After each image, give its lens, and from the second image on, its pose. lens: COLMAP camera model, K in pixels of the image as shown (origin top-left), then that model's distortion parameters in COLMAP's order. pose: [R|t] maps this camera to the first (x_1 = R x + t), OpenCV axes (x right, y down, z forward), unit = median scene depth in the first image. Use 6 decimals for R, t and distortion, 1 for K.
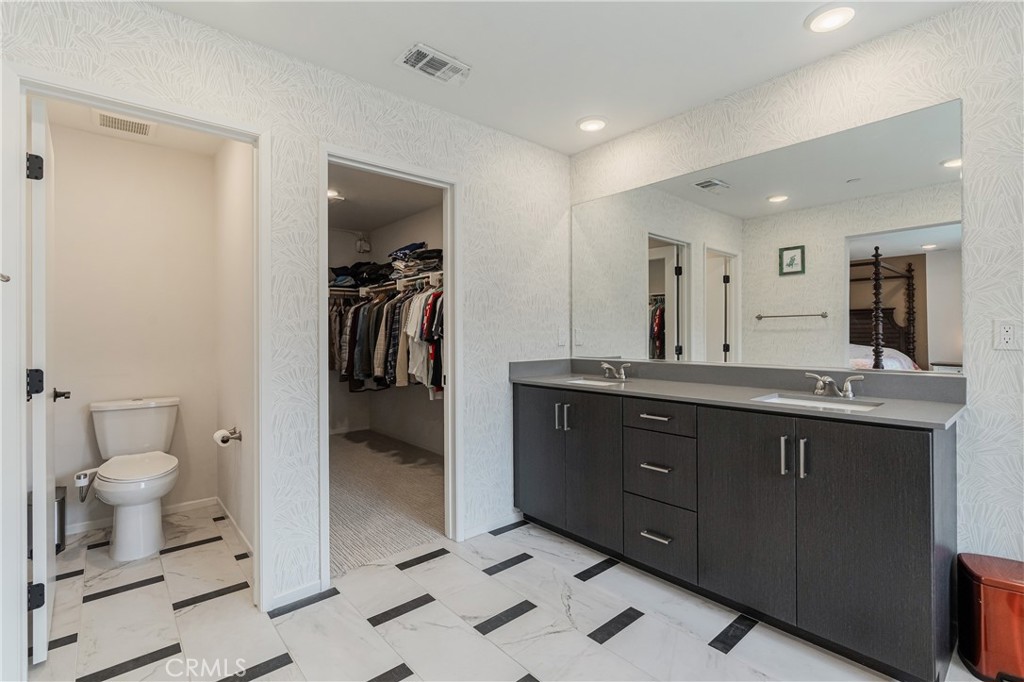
lens RADIAL K [[466.5, 0, 513.3], [0, 466.5, 339.1], [0, 0, 1]] dist [-0.005780, -0.000137]
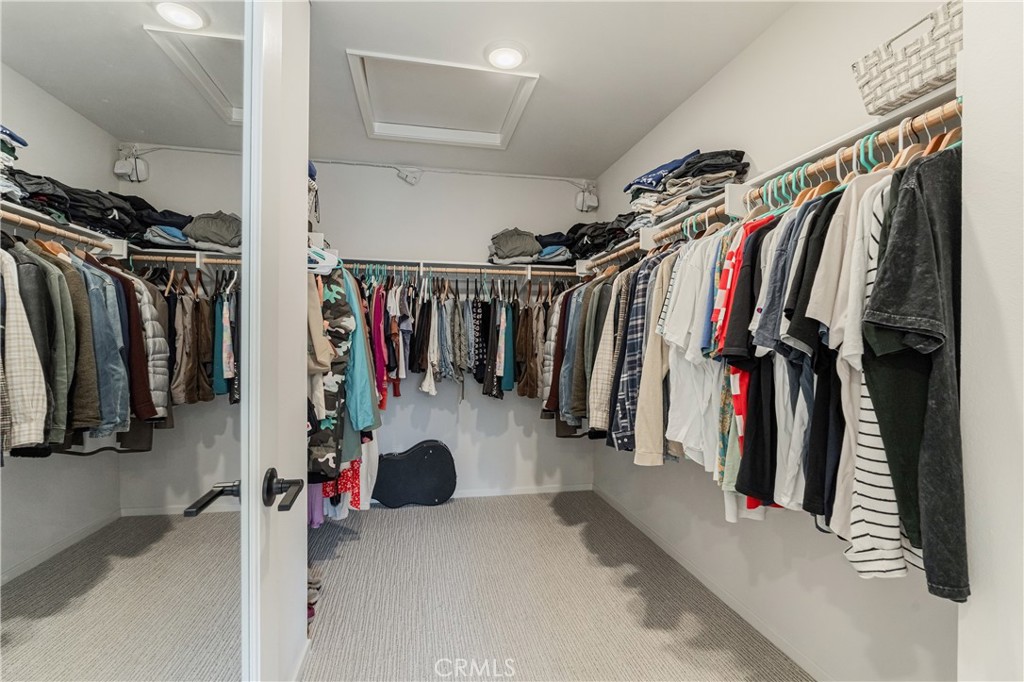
lens RADIAL K [[466.5, 0, 510.2], [0, 466.5, 344.9], [0, 0, 1]] dist [-0.005780, -0.000137]
pose [[0.870278, 0.014294, -0.492353, -0.135885], [-0.015499, 0.999879, 0.001633, -0.004831], [0.492317, 0.006210, 0.870394, 0.547360]]
